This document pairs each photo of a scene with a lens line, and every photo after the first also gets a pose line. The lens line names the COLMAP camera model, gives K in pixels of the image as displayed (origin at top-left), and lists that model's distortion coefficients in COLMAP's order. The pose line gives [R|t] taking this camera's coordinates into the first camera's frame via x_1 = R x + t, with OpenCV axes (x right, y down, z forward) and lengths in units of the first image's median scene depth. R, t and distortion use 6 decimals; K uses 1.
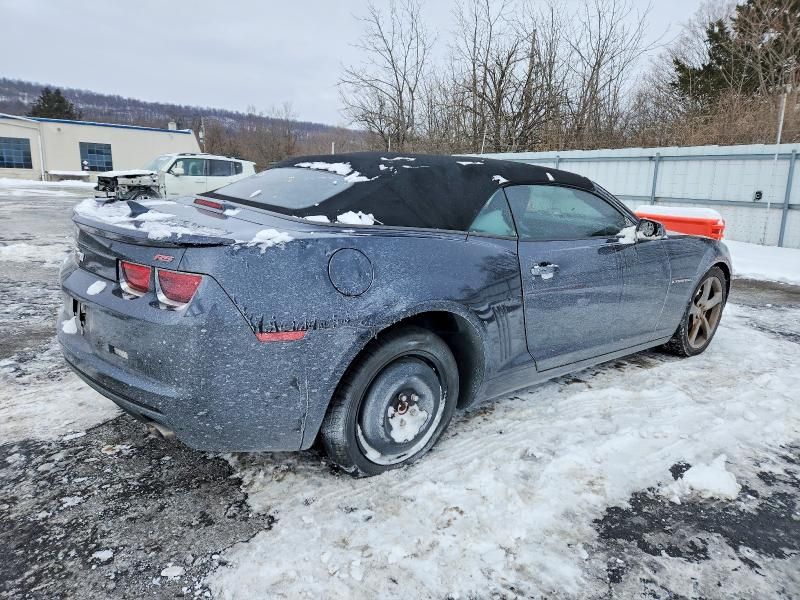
lens RADIAL K [[593.0, 0, 394.8], [0, 593.0, 296.4], [0, 0, 1]] dist [0.037332, -0.022383]
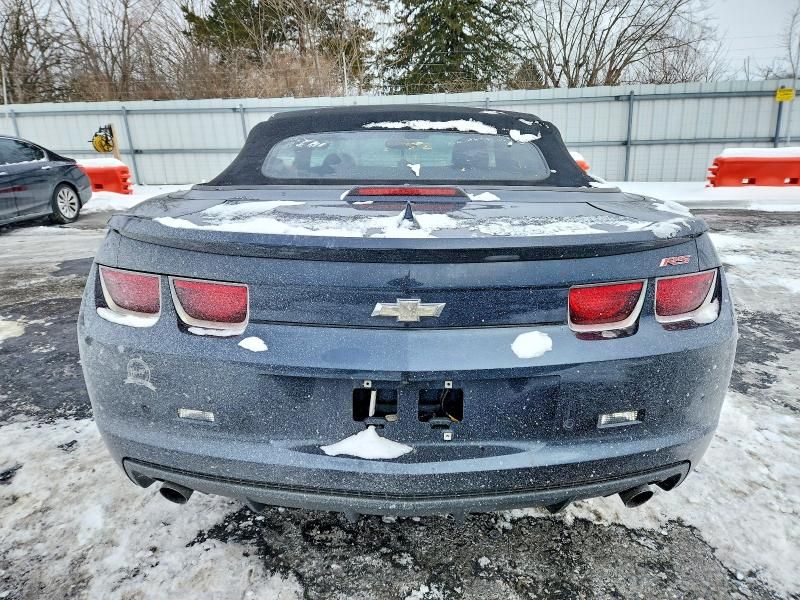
lens RADIAL K [[593.0, 0, 397.8], [0, 593.0, 297.4], [0, 0, 1]] dist [0.037332, -0.022383]
pose [[0.591654, -0.268982, 0.759996, -0.906482], [0.210351, 0.961550, 0.176560, -0.171430], [-0.778266, 0.055404, 0.625486, 0.642069]]
